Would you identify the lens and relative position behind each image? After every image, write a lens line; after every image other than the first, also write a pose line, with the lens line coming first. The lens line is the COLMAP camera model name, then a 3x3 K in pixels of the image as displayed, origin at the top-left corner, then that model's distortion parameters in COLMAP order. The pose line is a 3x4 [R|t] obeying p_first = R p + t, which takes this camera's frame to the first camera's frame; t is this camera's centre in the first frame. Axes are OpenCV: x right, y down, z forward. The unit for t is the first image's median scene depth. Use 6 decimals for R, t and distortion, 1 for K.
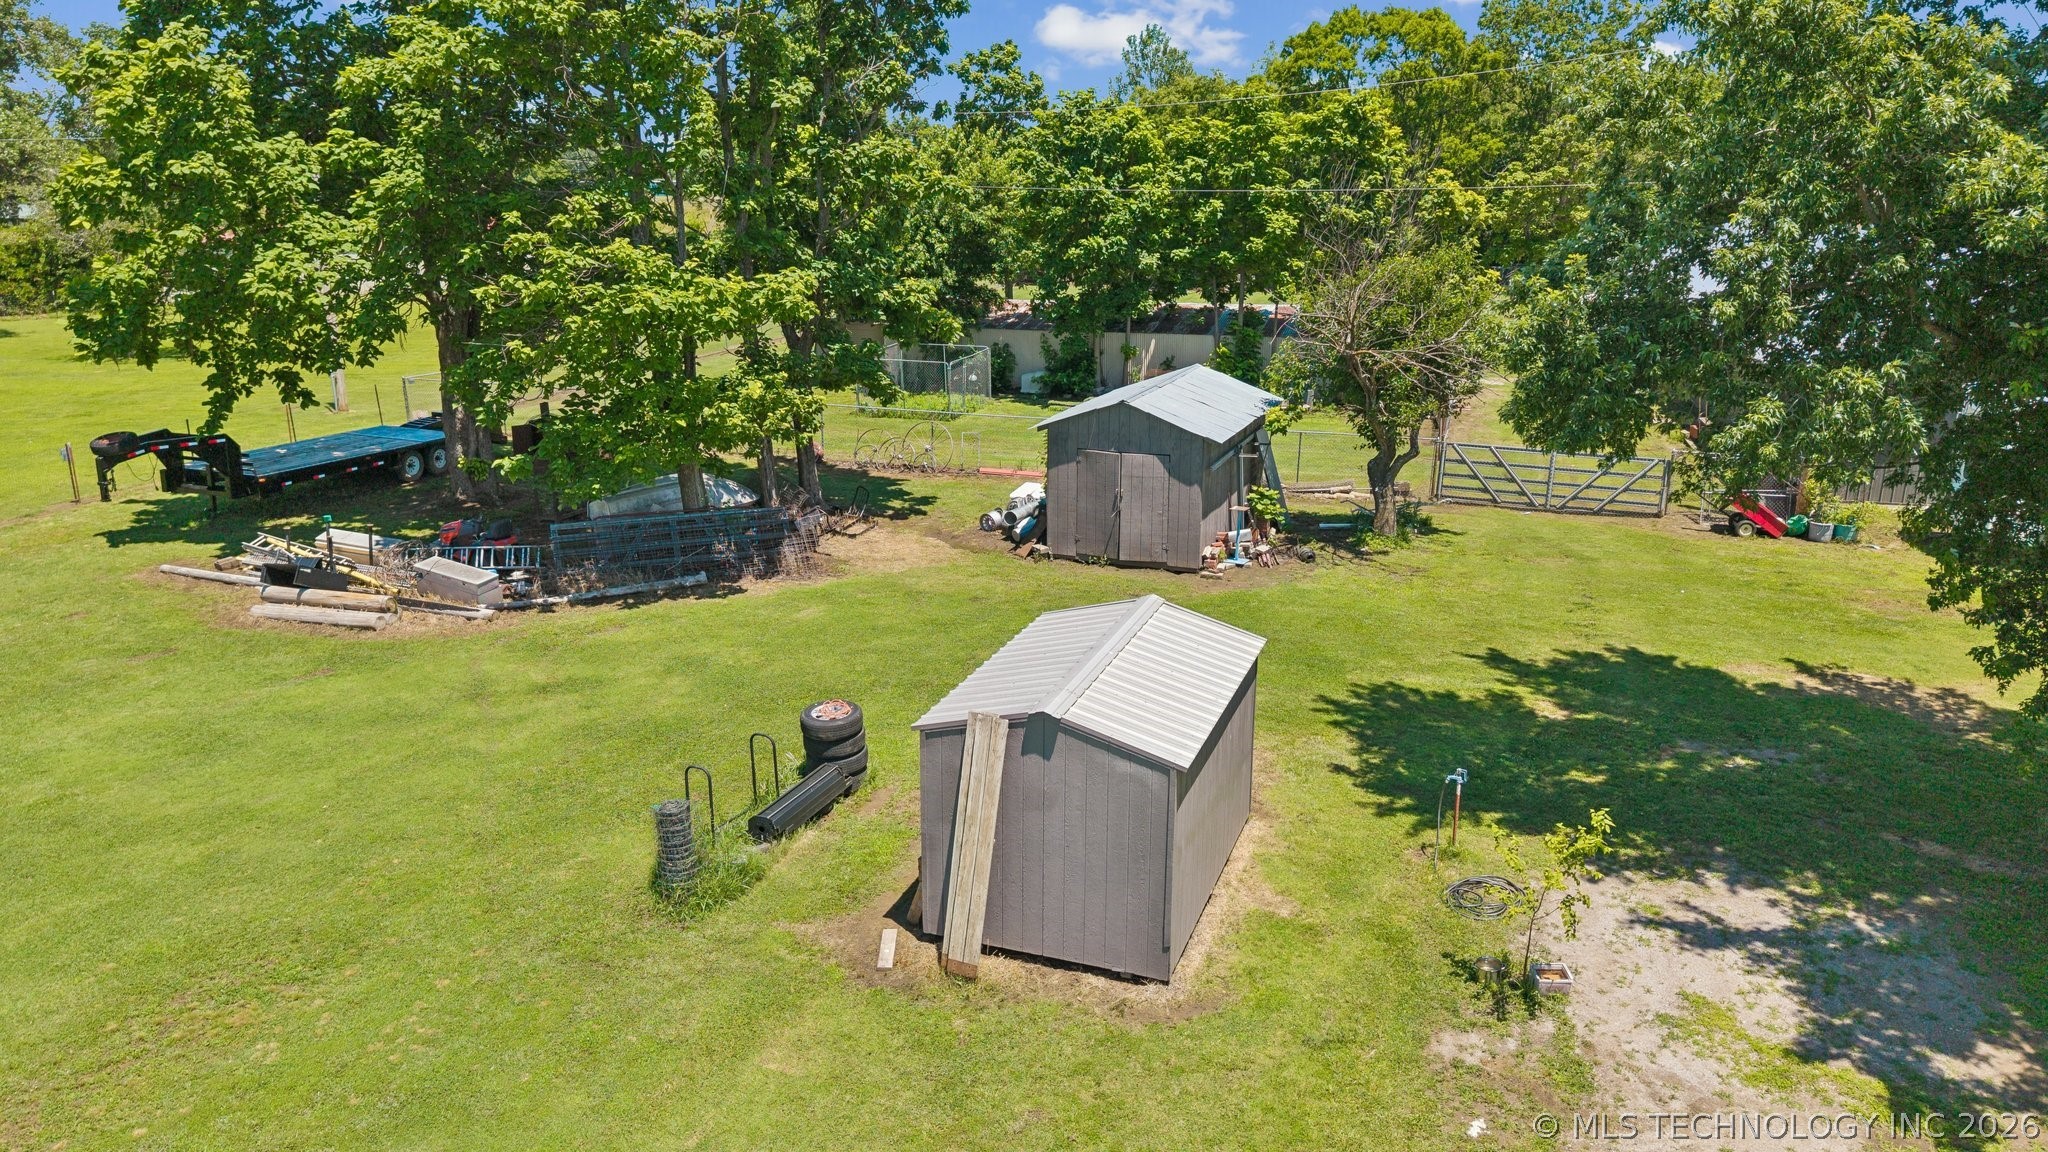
lens RADIAL K [[1417.1, 0, 1024.0], [0, 1417.1, 576.0], [0, 0, 1]] dist [0.044780, 0.003429]
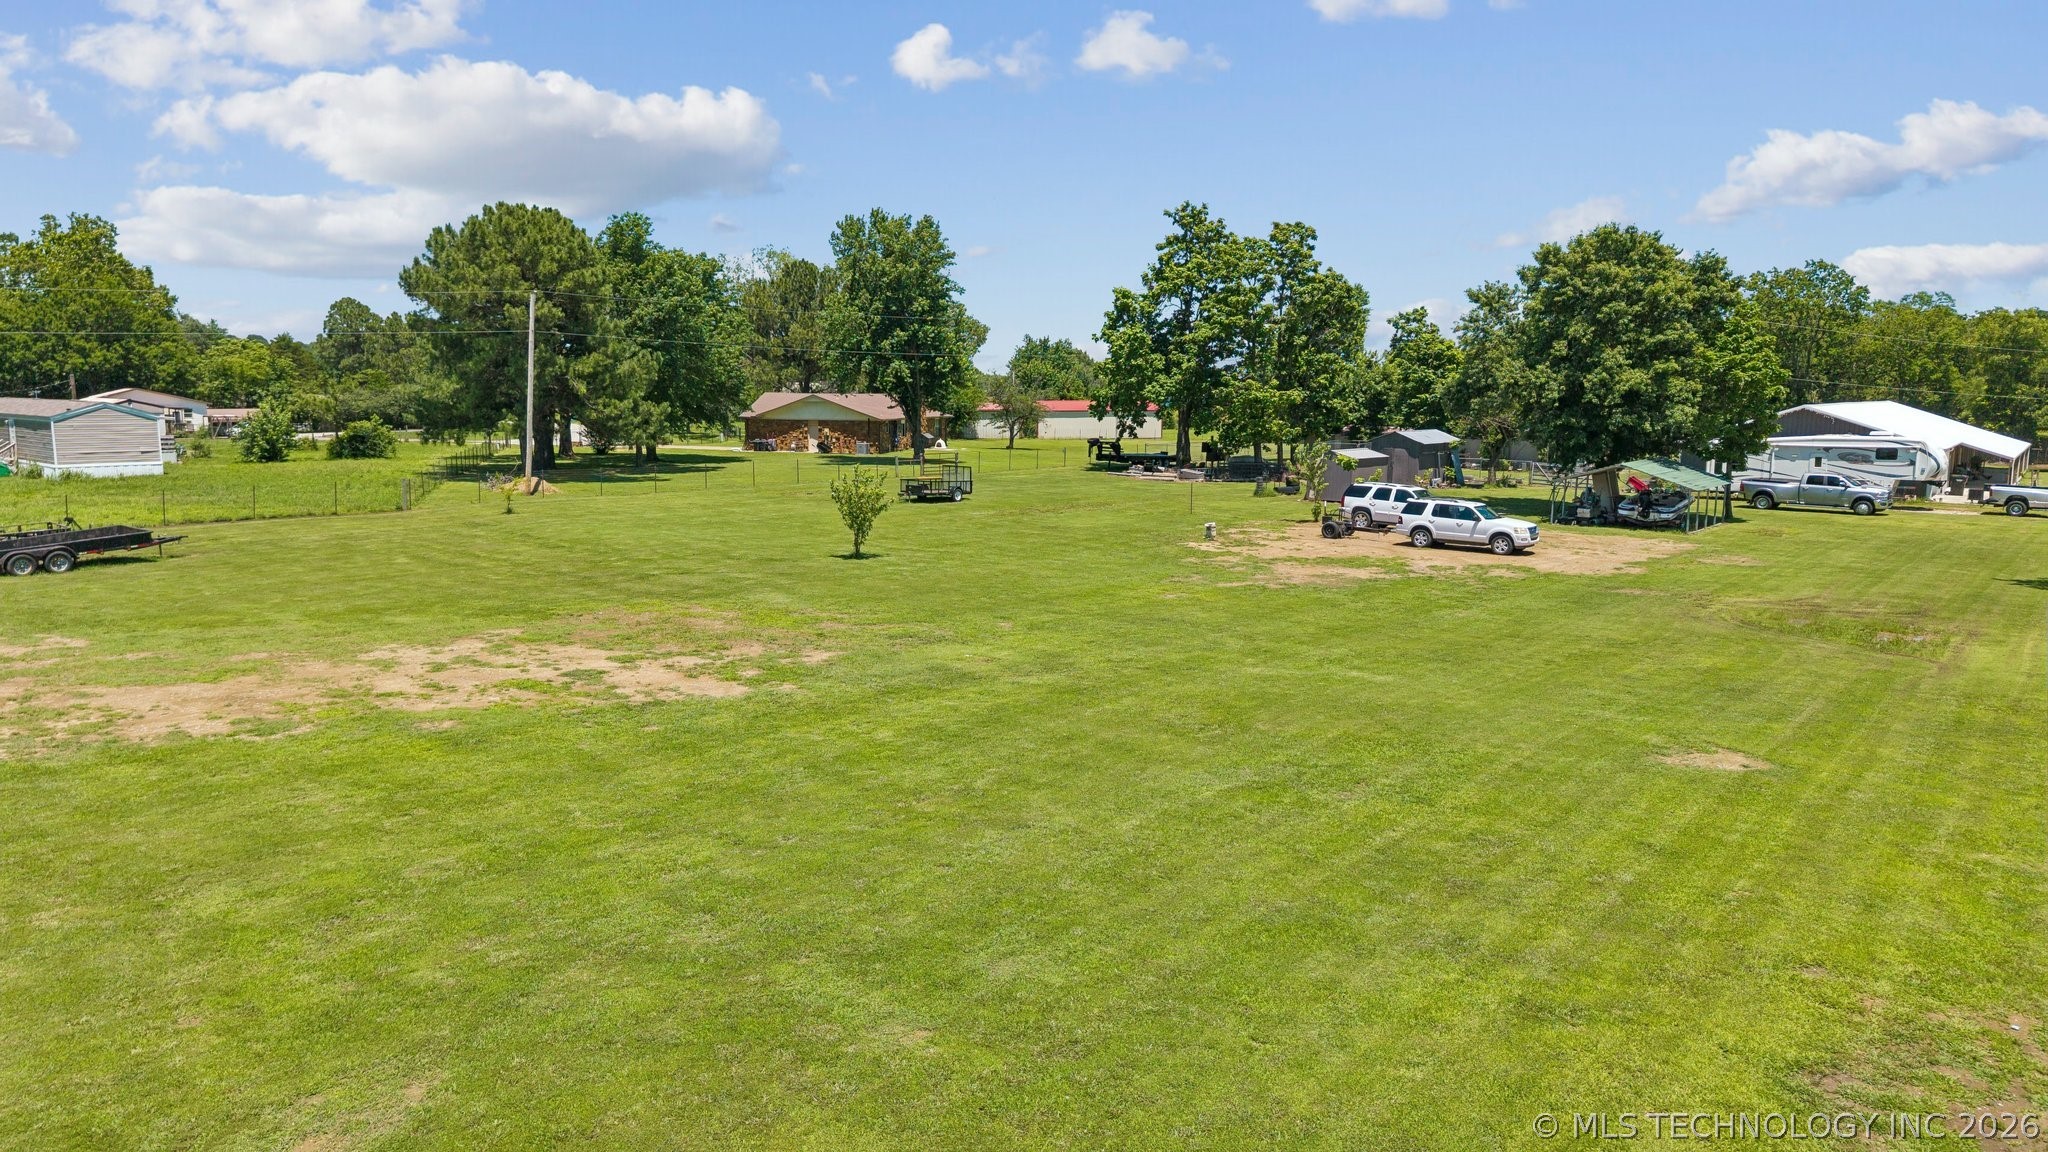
lens RADIAL K [[1417.1, 0, 1024.0], [0, 1417.1, 576.0], [0, 0, 1]] dist [0.044780, 0.003429]
pose [[0.938666, 0.056339, -0.340194, 0.369404], [-0.106257, 0.985813, -0.129928, 0.662773], [0.328048, 0.158108, 0.931336, -2.086537]]
